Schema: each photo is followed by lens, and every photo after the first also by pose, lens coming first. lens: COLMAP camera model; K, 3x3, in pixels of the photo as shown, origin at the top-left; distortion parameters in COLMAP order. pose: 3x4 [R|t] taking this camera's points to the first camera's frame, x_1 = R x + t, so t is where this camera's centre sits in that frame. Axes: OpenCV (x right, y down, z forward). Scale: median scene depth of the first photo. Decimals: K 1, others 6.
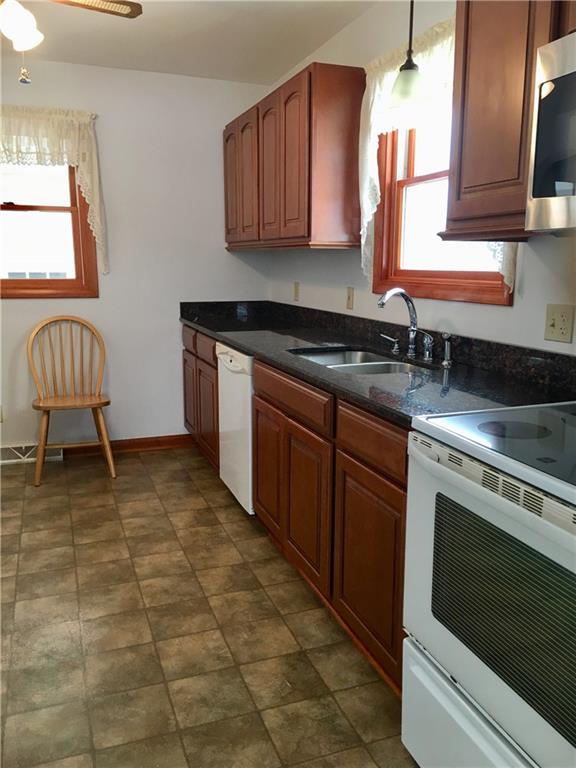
lens RADIAL K [[656.5, 0, 293.7], [0, 656.5, 386.2], [0, 0, 1]] dist [0.066985, -0.041538]
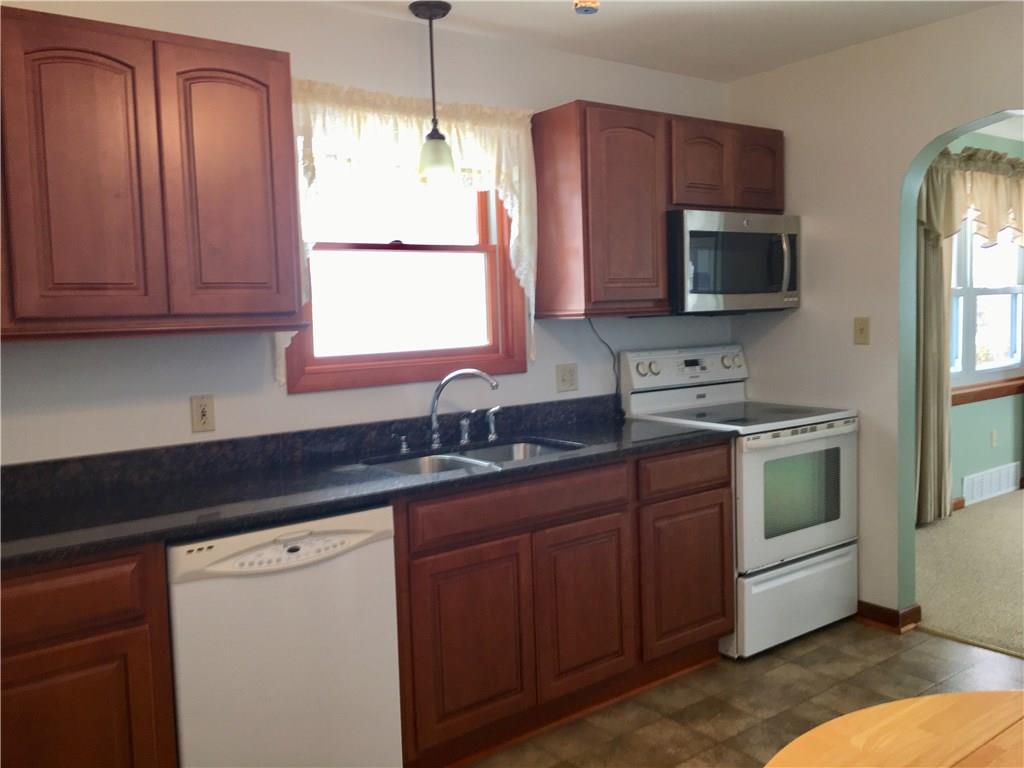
lens RADIAL K [[875.3, 0, 508.1], [0, 875.3, 377.9], [0, 0, 1]] dist [0.066985, -0.041538]
pose [[-0.298700, -0.065985, 0.952063, -0.940629], [0.210922, 0.968373, 0.133290, -0.266734], [-0.930747, 0.240624, -0.275335, 1.192684]]
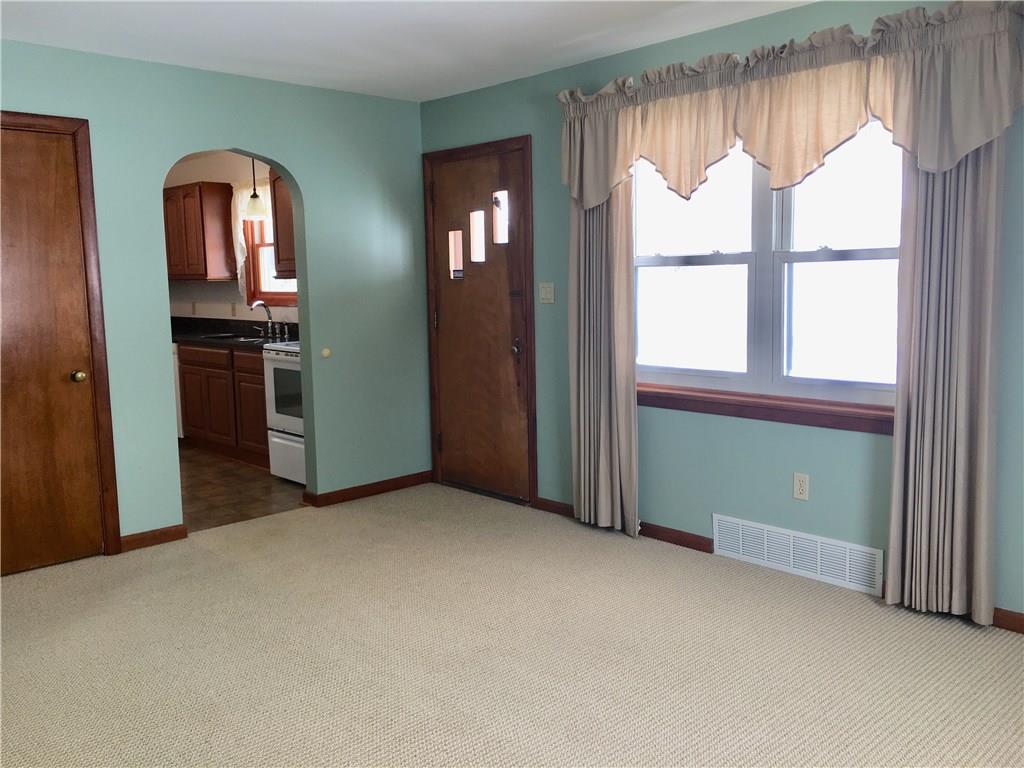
lens RADIAL K [[875.3, 0, 517.0], [0, 875.3, 383.5], [0, 0, 1]] dist [0.066985, -0.041538]
pose [[0.918265, -0.067820, 0.390116, -0.171648], [0.094857, 0.994212, -0.050437, 0.288825], [-0.384438, 0.083320, 0.919383, -1.623559]]
